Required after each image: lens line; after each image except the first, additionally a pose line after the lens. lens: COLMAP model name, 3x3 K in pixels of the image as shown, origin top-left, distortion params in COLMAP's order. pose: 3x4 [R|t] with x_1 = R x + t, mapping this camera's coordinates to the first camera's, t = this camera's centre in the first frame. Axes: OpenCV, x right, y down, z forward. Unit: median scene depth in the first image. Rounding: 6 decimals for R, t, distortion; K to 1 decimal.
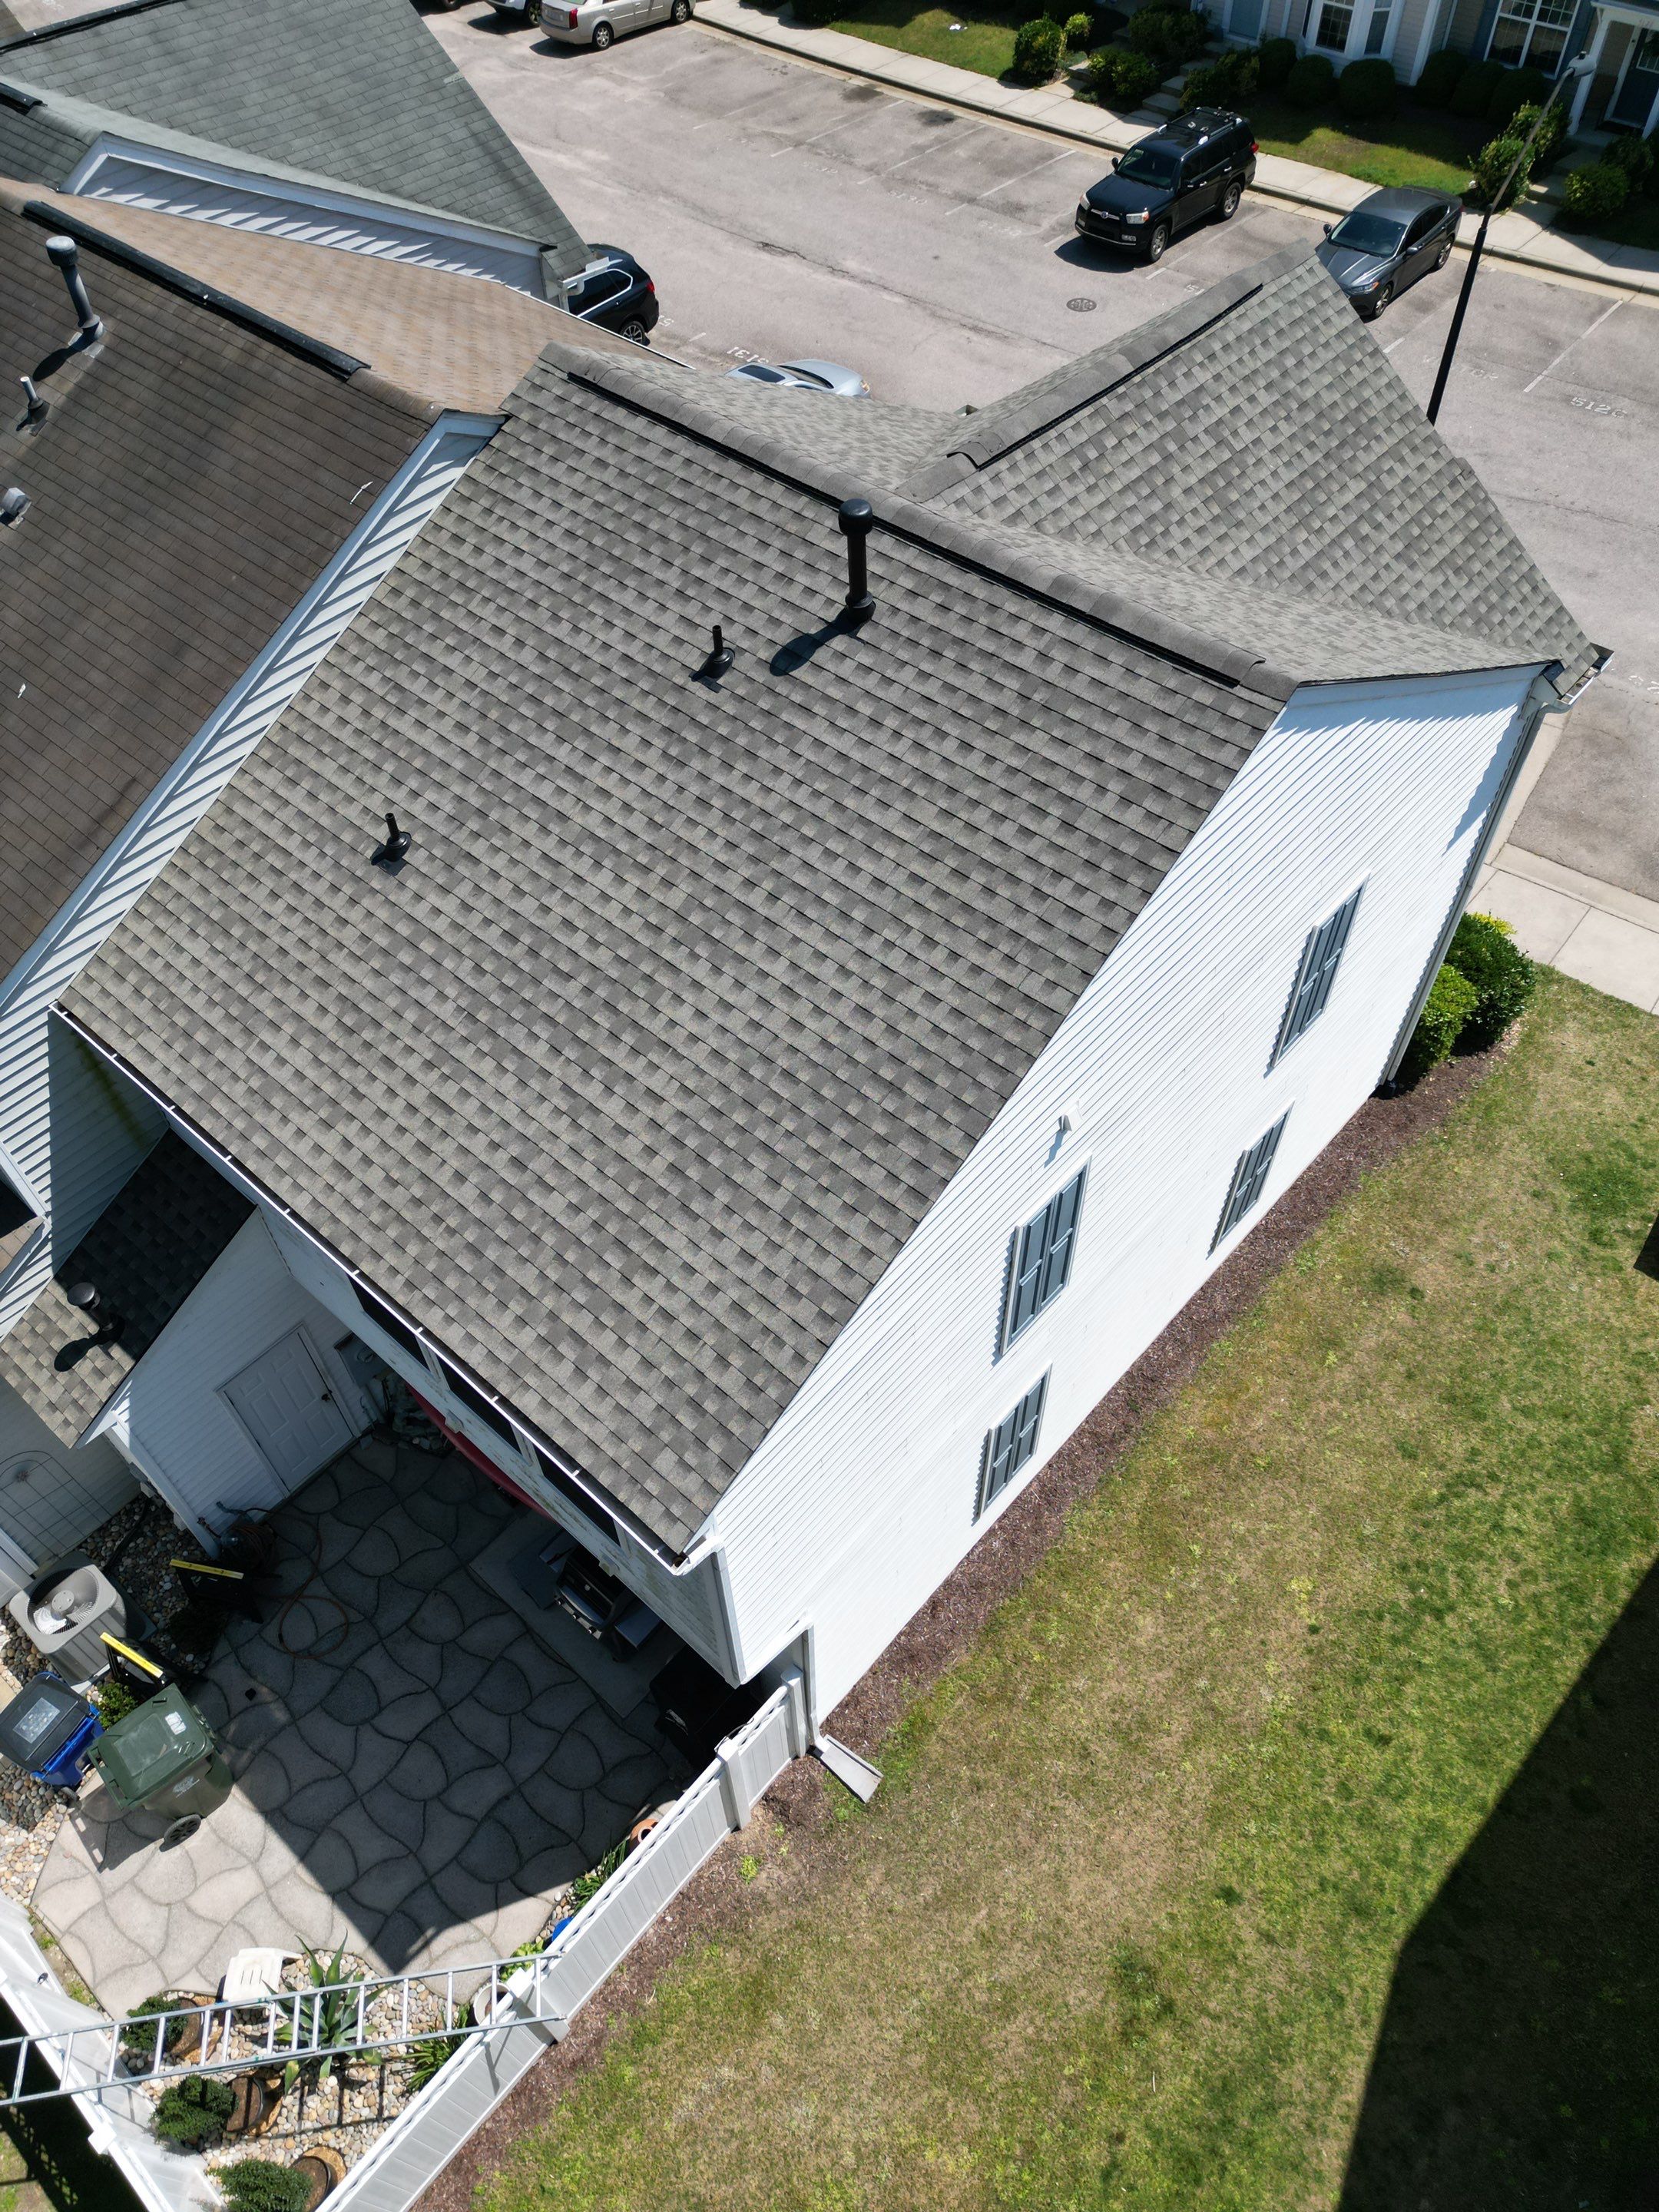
lens RADIAL K [[1544.0, 0, 832.5], [0, 1544.0, 1105.4], [0, 0, 1]] dist [0.064229, -0.050557]
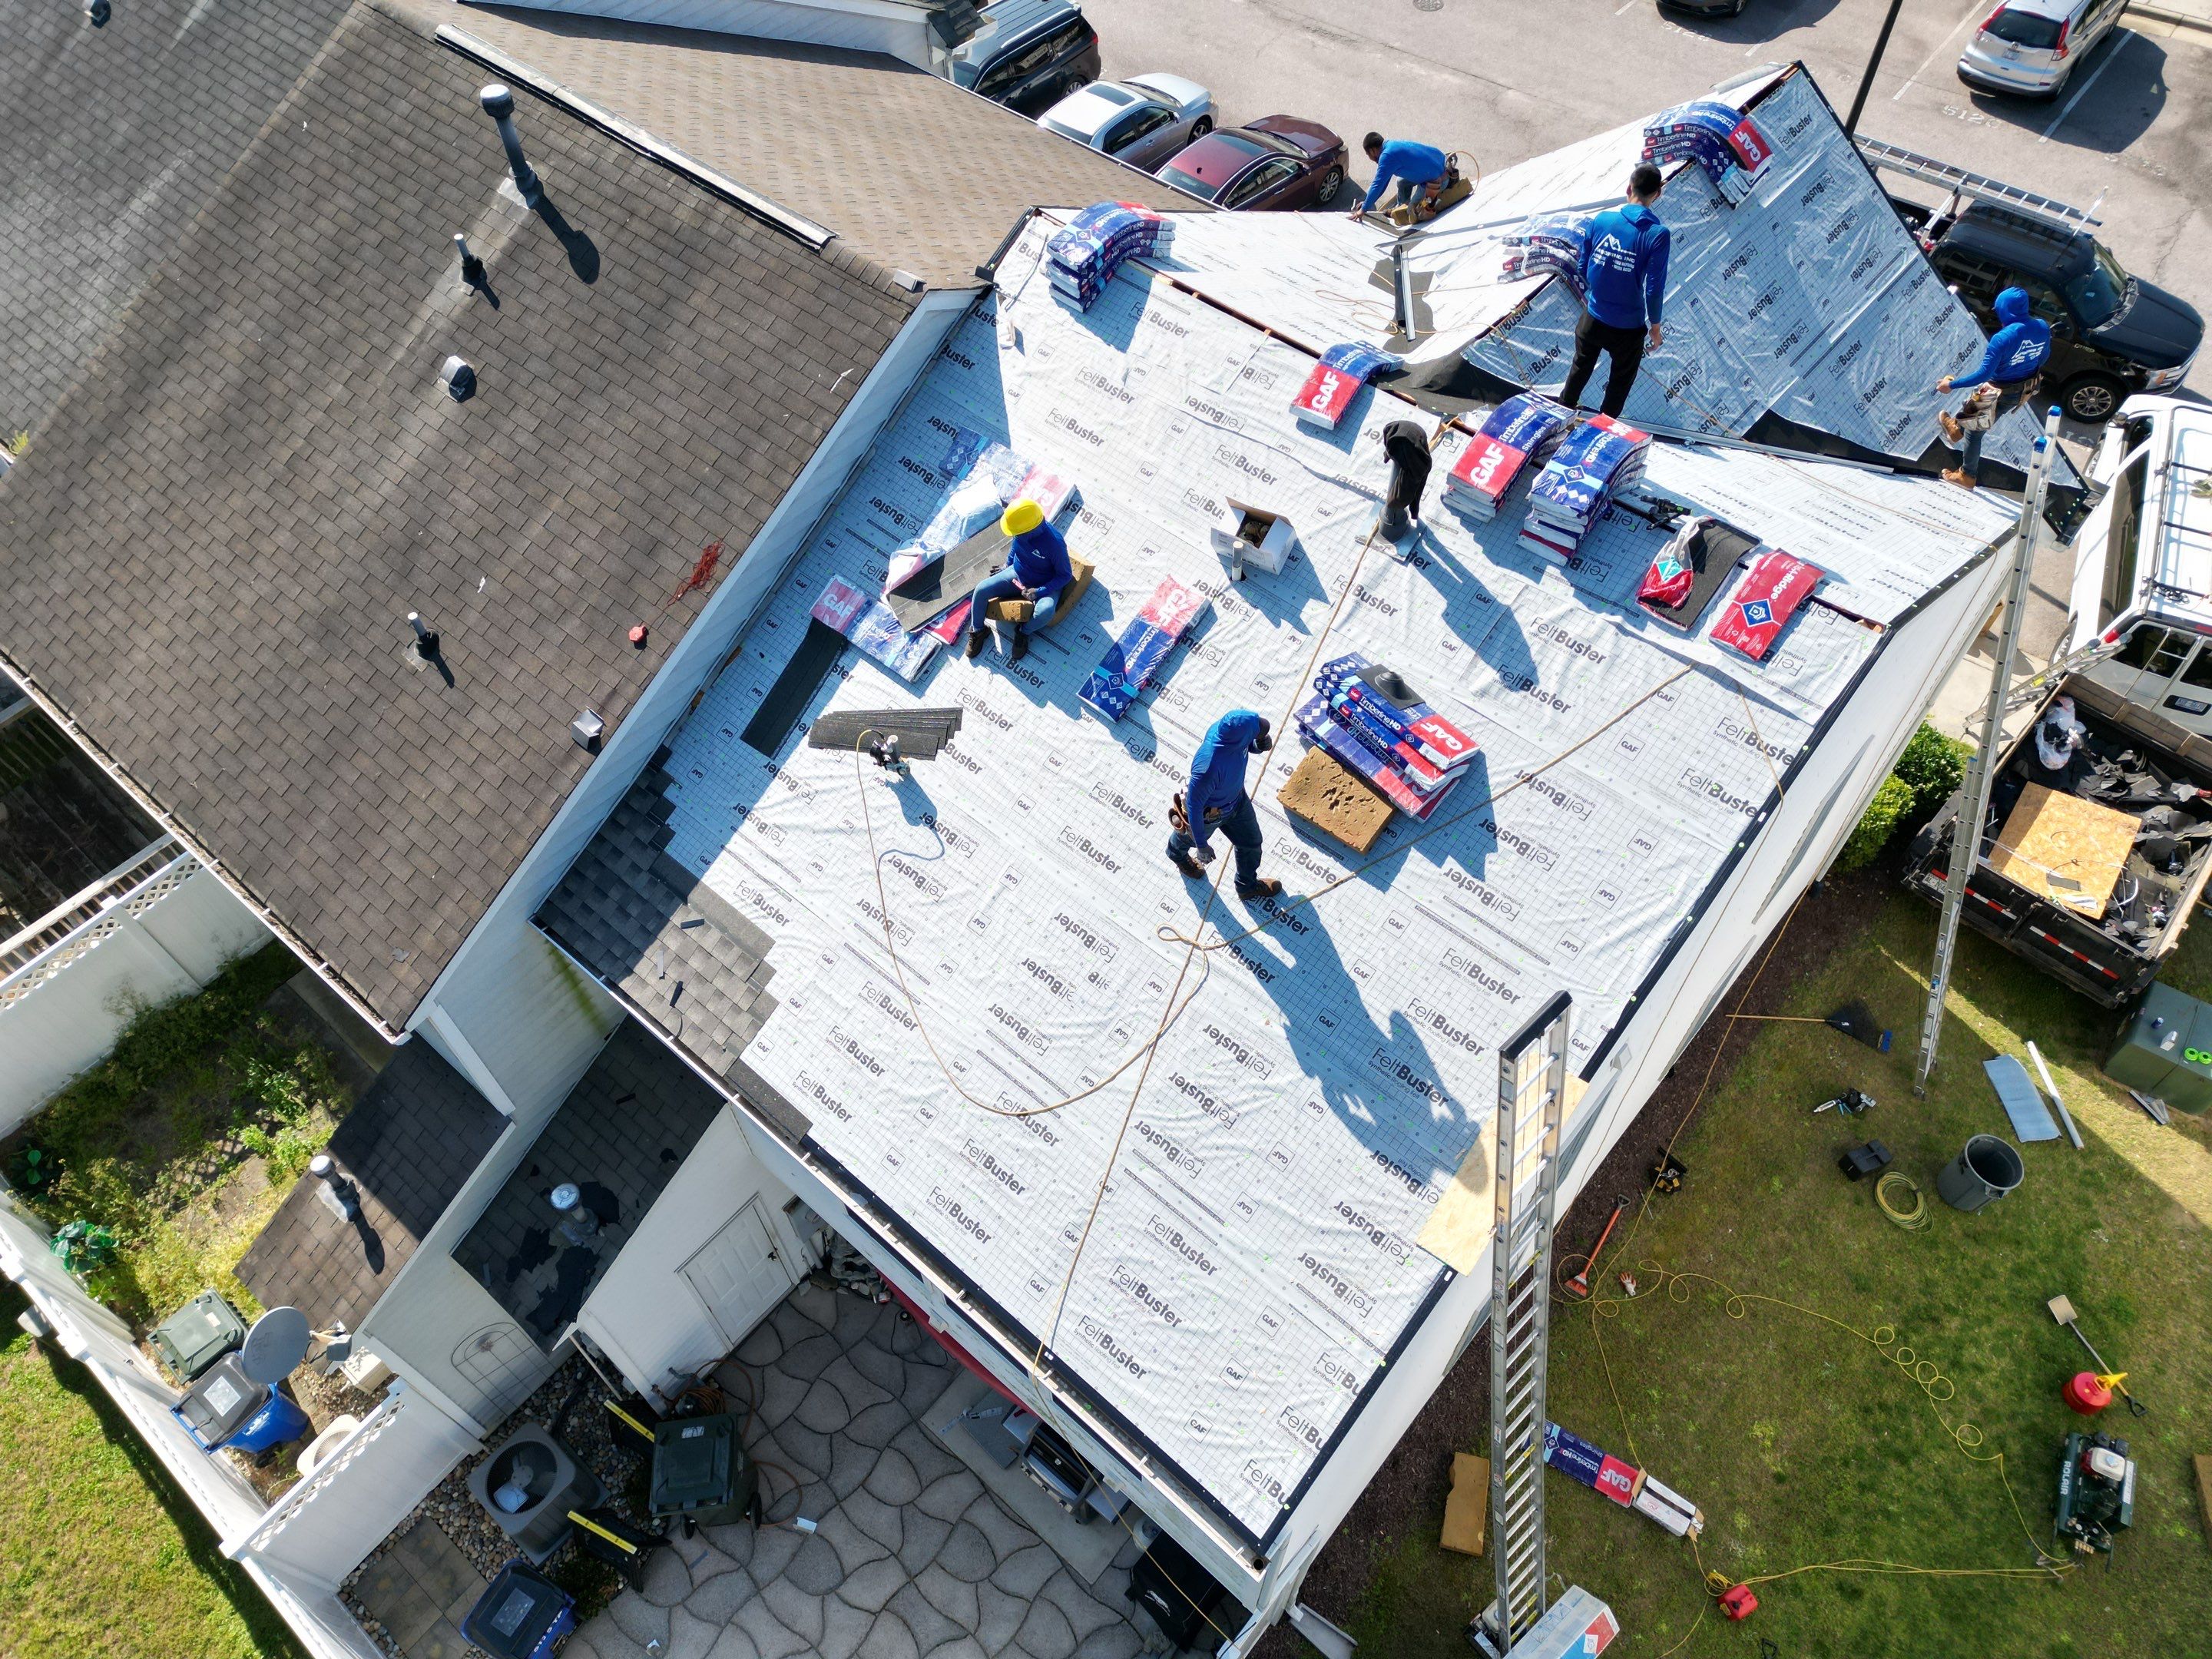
lens RADIAL K [[1544.0, 0, 1113.6], [0, 1544.0, 832.0], [0, 0, 1]] dist [0.064229, -0.050557]
pose [[0.999859, -0.013725, 0.009646, -0.117652], [0.013199, 0.998525, 0.052656, -0.130823], [-0.010355, -0.052522, 0.998566, 0.031574]]
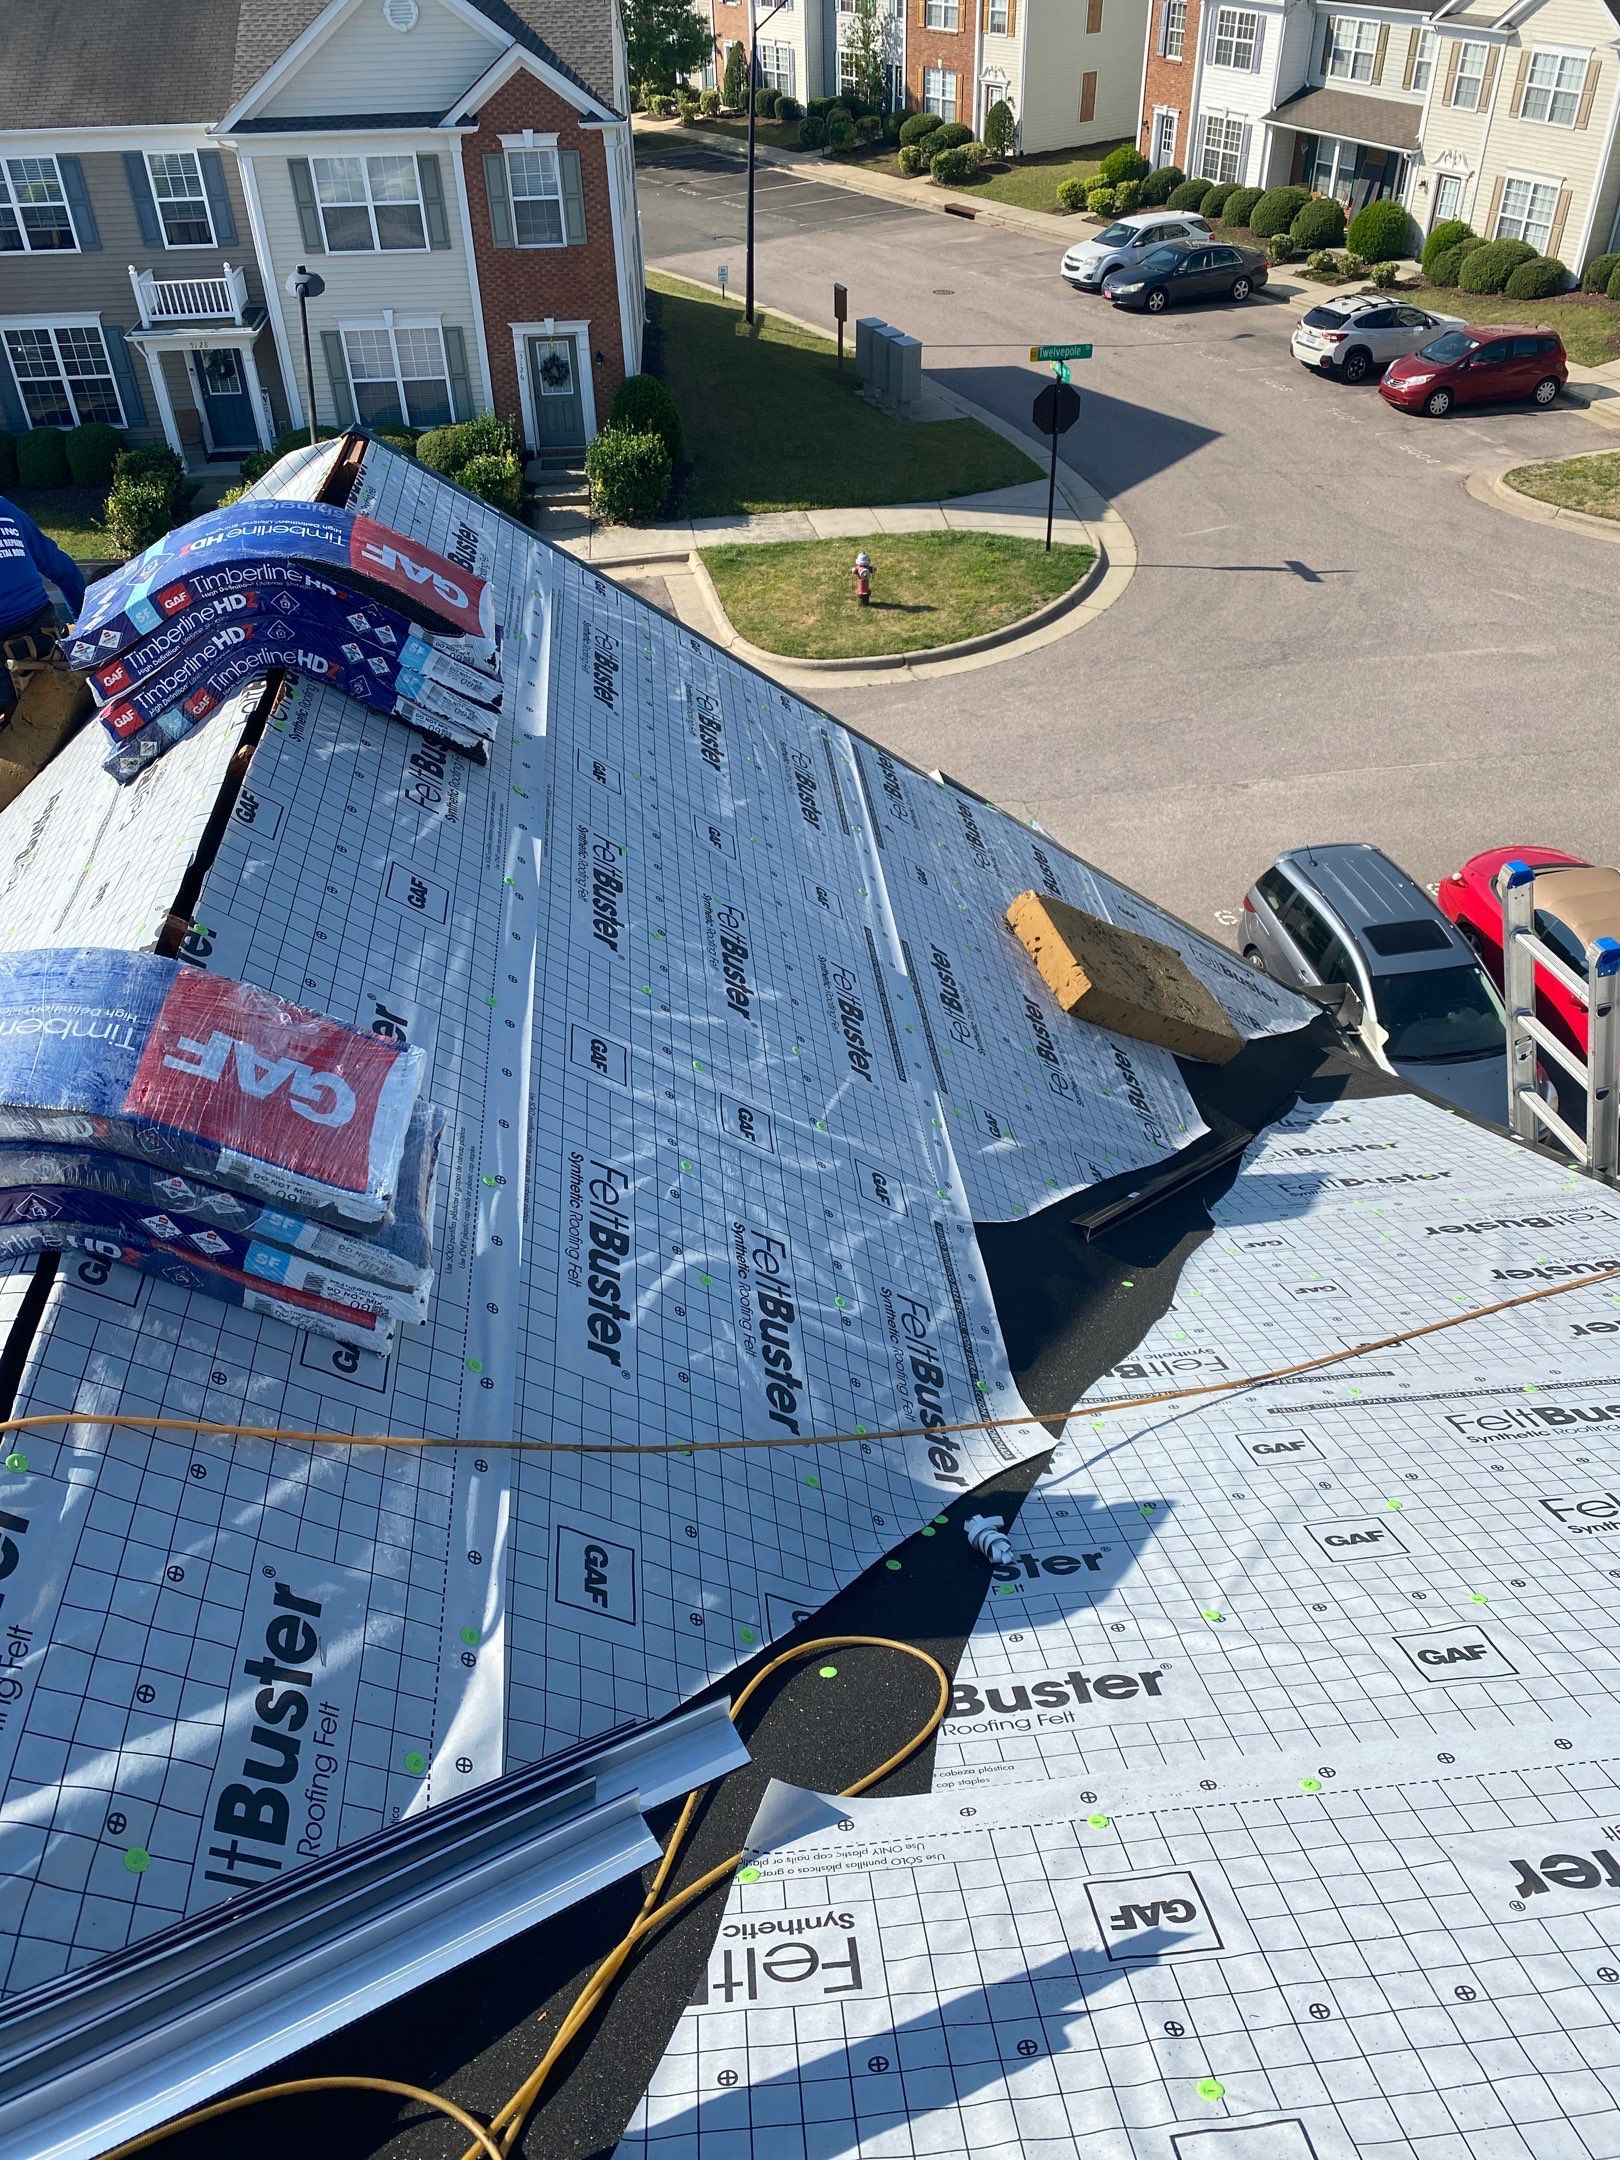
lens RADIAL K [[1653.7, 0, 817.1], [0, 1653.7, 1072.4], [0, 0, 1]] dist [0.029488, -0.034084]
pose [[0.668366, -0.451732, 0.590952, 0.073060], [0.583280, 0.811310, -0.039513, -0.325181], [-0.461596, 0.371100, 0.805738, 0.639743]]
